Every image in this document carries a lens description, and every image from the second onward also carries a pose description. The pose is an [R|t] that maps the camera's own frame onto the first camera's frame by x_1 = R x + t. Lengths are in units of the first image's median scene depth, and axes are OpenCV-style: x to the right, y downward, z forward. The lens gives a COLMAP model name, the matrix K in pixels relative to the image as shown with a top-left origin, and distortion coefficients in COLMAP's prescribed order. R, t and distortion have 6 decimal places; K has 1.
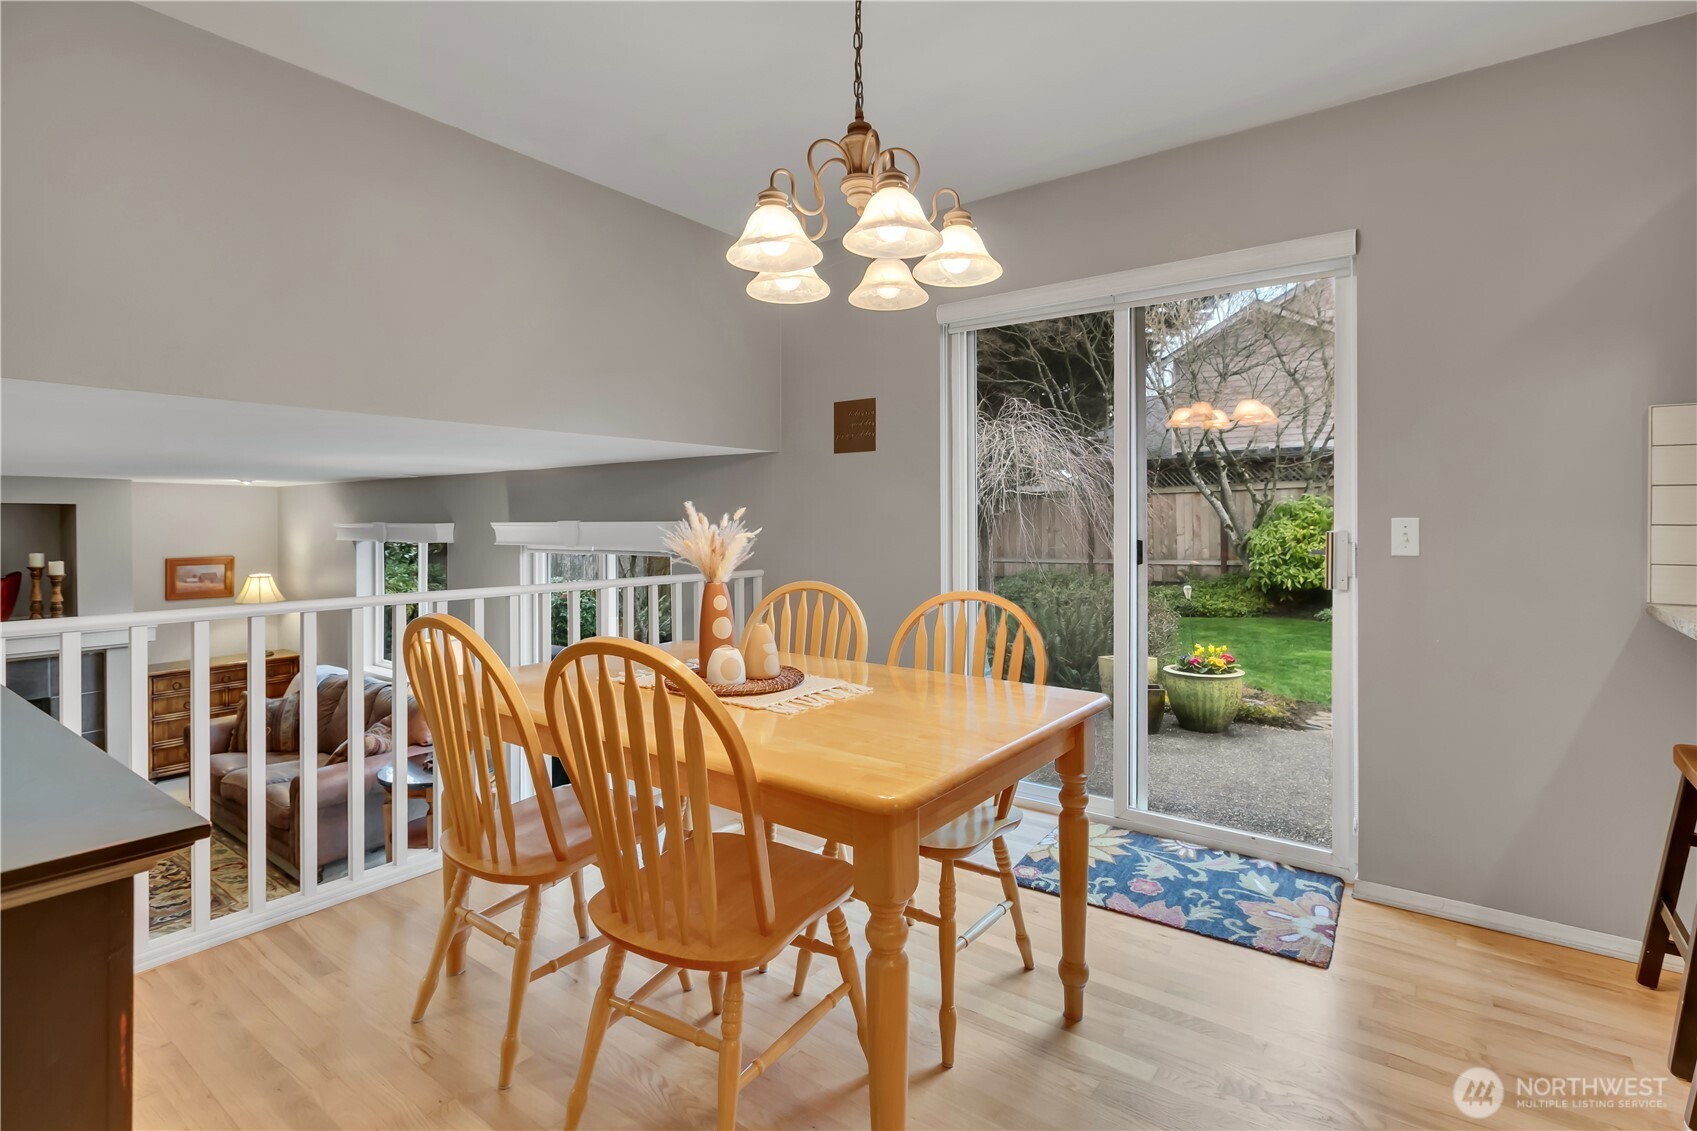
lens RADIAL K [[792.9, 0, 825.8], [0, 792.9, 520.6], [0, 0, 1]] dist [-0.002659, -0.000274]
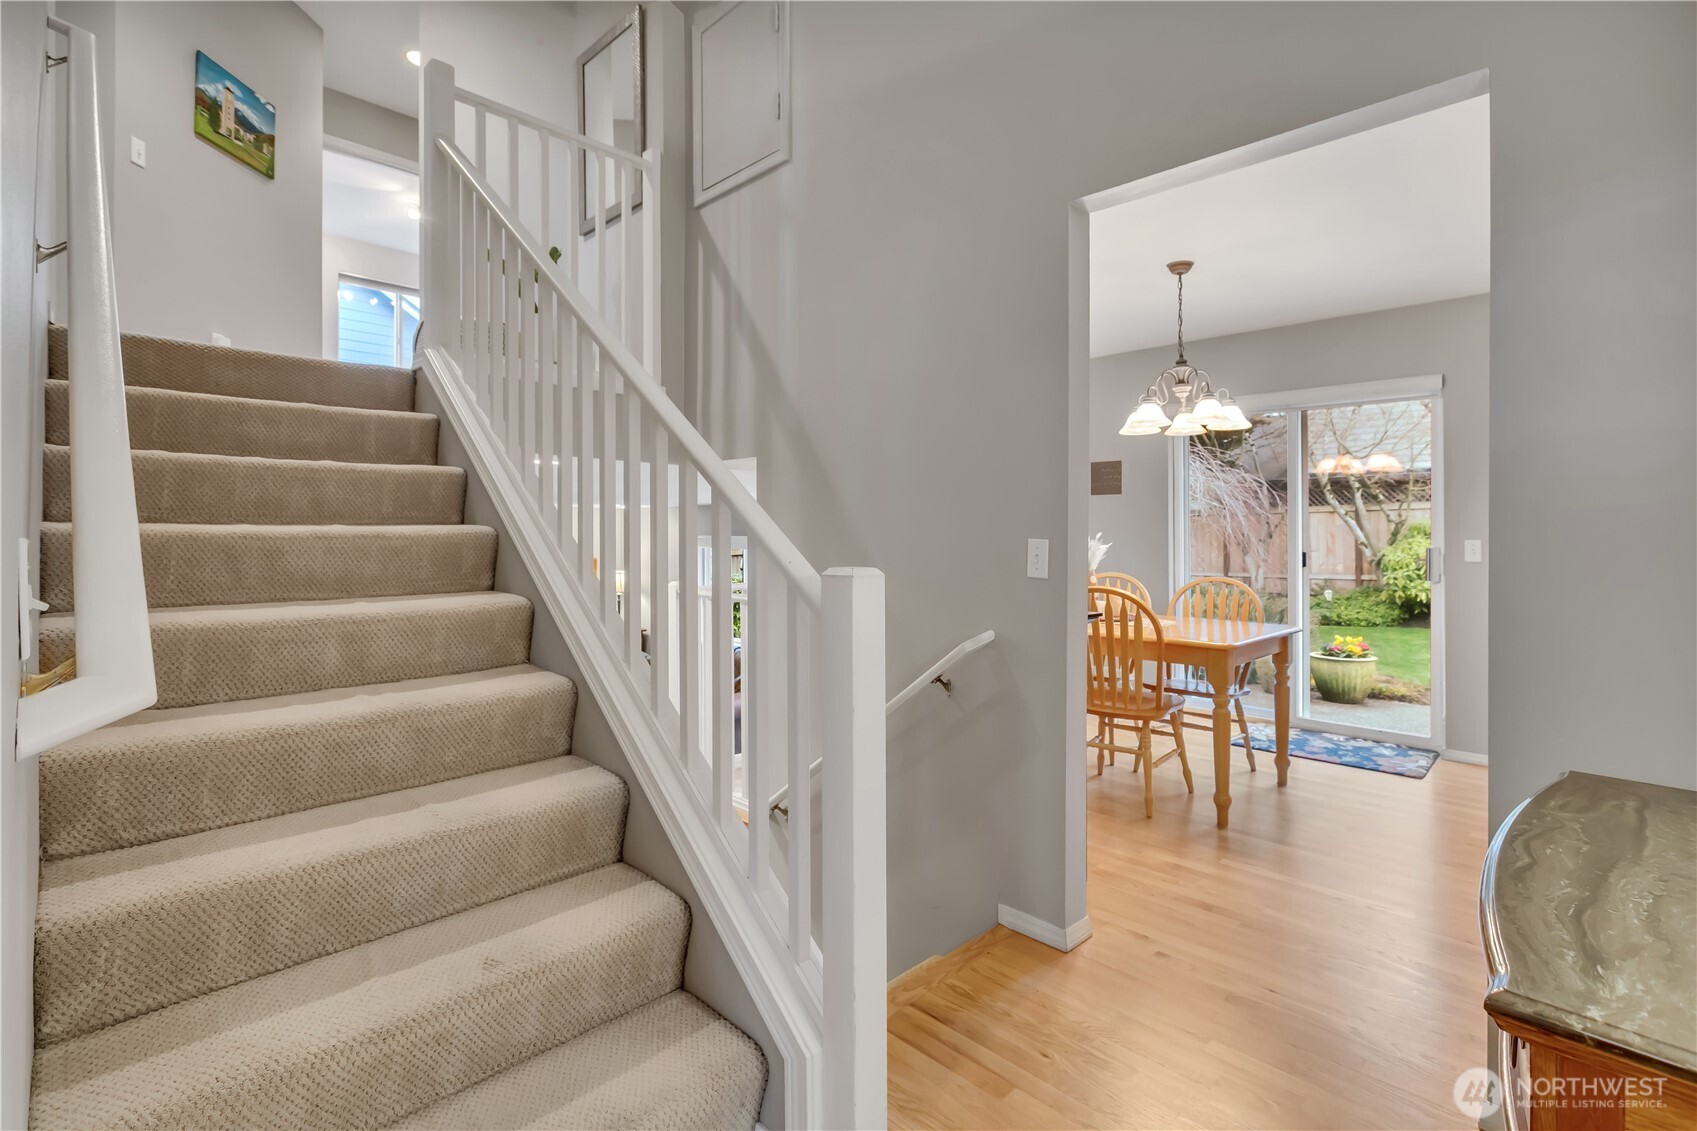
lens RADIAL K [[797.8, 0, 851.5], [0, 797.8, 522.9], [0, 0, 1]] dist [0.034421, -0.000068]
pose [[0.995640, 0.005217, -0.093131, -0.096243], [-0.006511, 0.999886, -0.013598, -0.001639], [0.093049, 0.014145, 0.995561, -0.188513]]
